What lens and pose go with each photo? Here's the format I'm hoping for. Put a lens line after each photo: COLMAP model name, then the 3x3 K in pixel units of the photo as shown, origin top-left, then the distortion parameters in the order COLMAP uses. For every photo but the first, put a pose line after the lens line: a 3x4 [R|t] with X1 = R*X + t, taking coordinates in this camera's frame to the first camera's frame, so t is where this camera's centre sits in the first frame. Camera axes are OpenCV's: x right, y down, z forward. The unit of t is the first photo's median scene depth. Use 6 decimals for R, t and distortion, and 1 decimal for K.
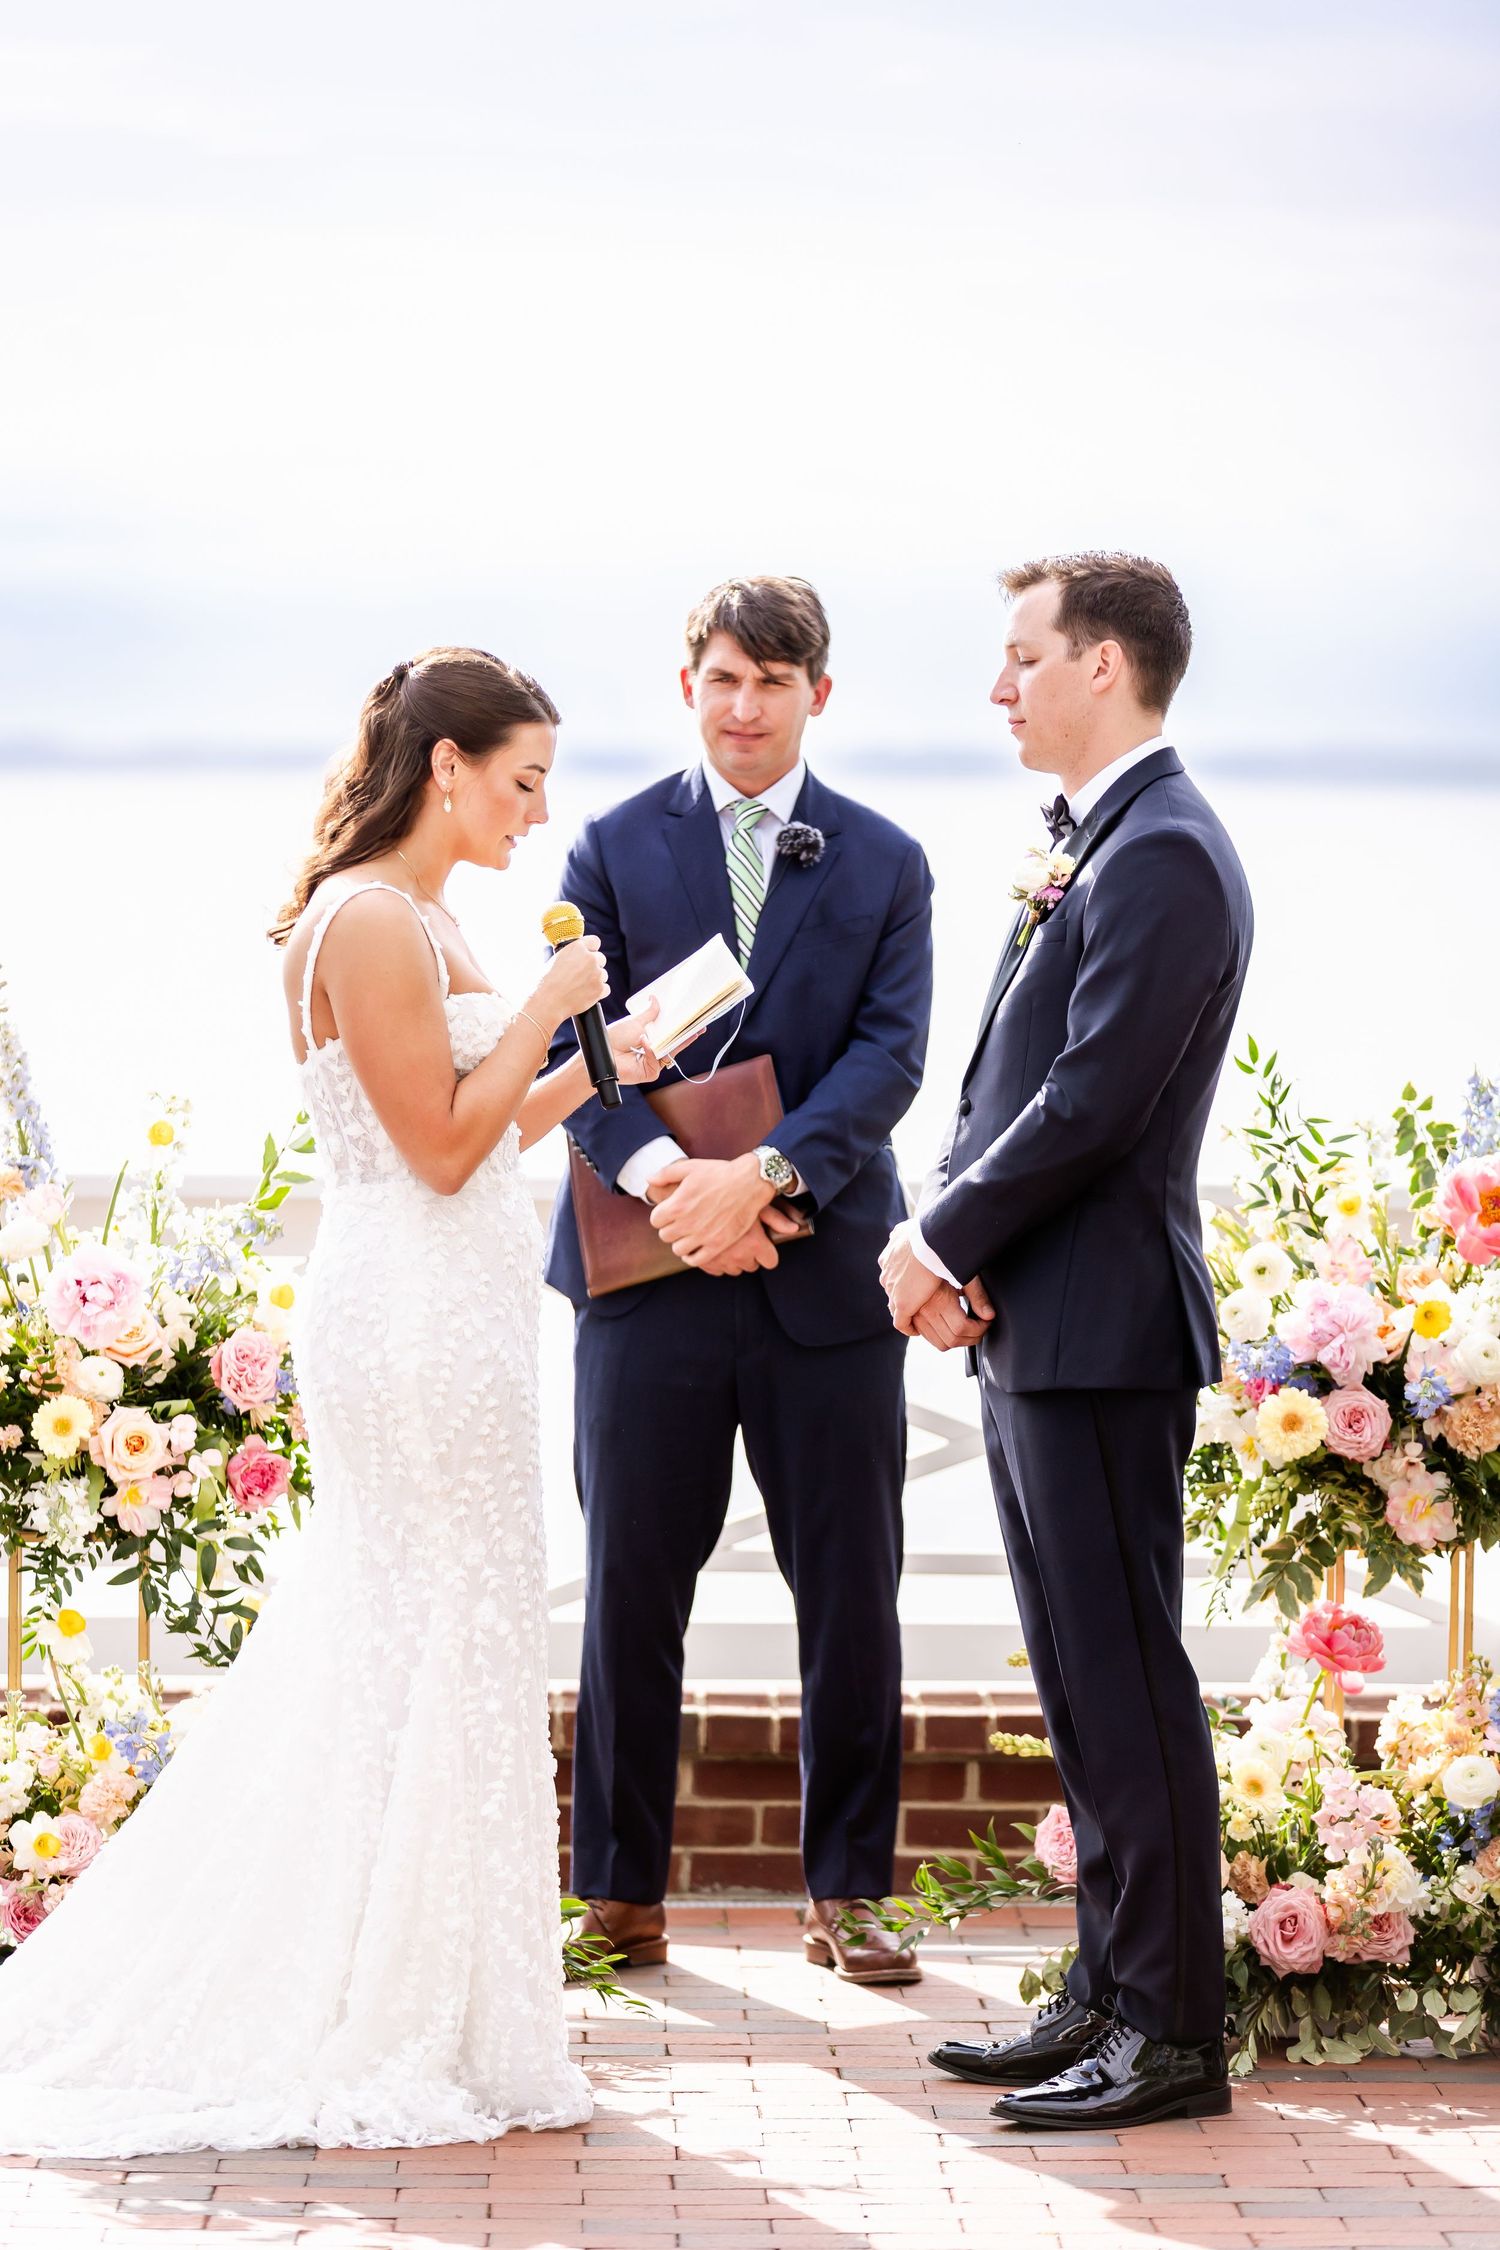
lens RADIAL K [[8996.3, 0, 740.4], [0, 8996.3, 1102.0], [0, 0, 1]] dist [0.068202, 0.000000]
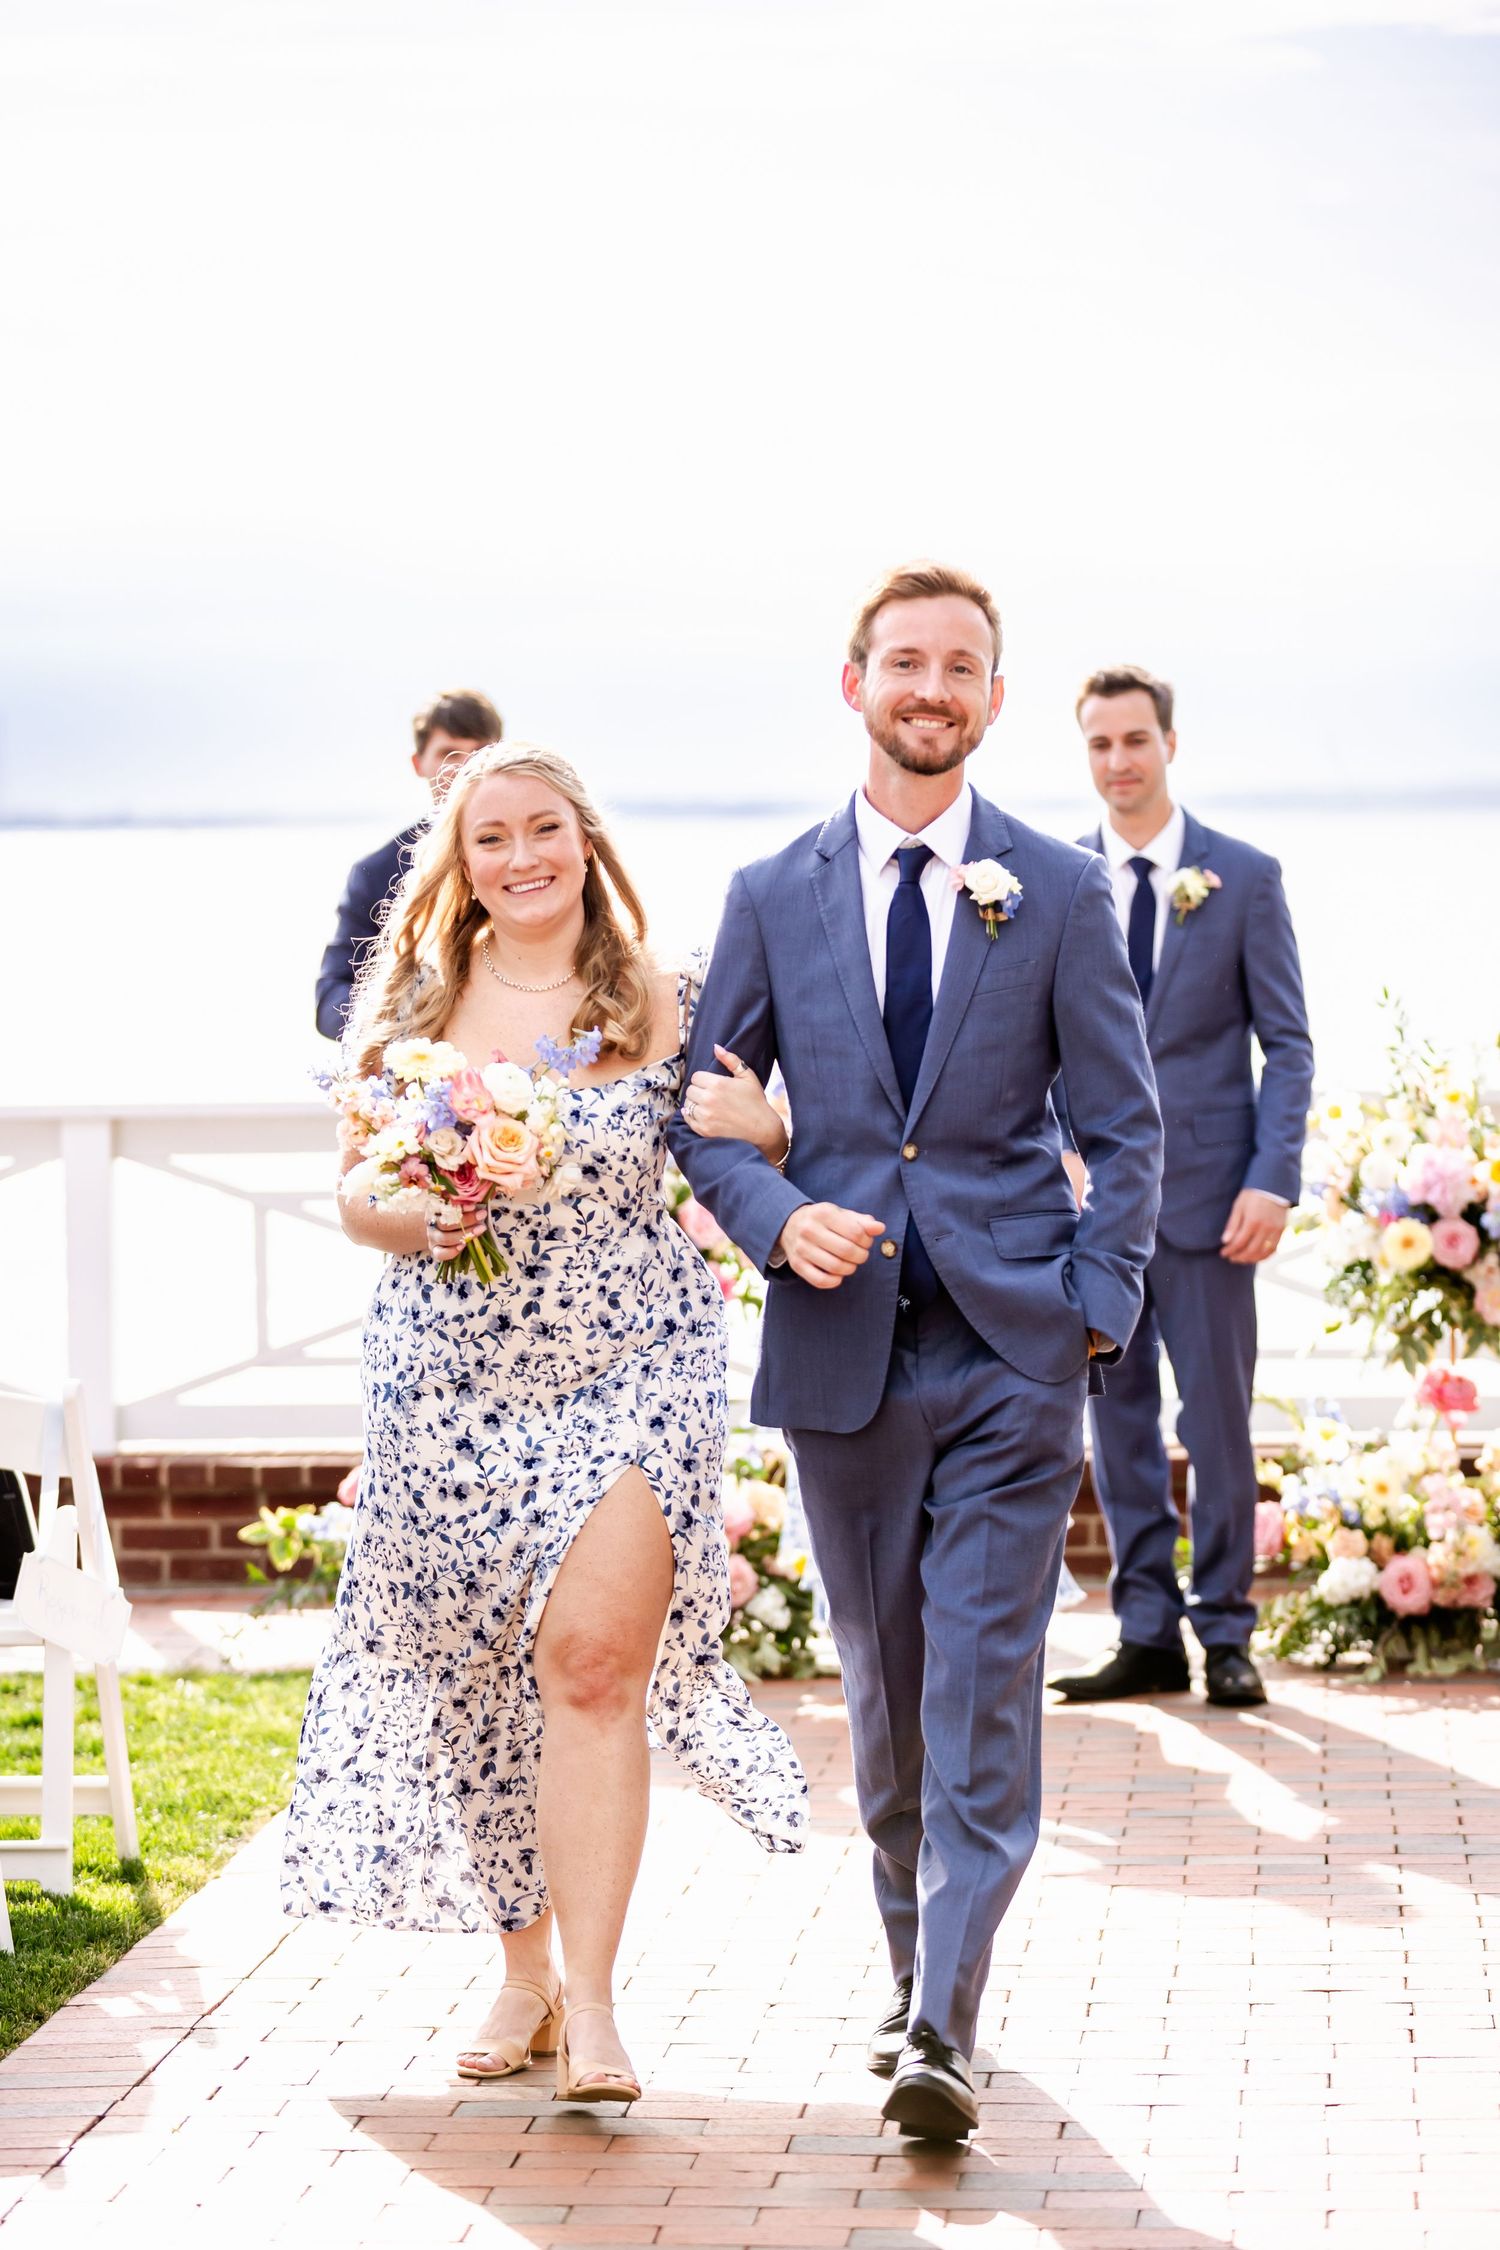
lens RADIAL K [[7199.3, 0, 750.2], [0, 7199.3, 1122.4], [0, 0, 1]] dist [0.070797, 0.000000]
pose [[0.993338, -0.016688, -0.114025, 0.088792], [0.017151, 0.999848, 0.003089, 0.010274], [0.113957, -0.005024, 0.993473, -0.186016]]
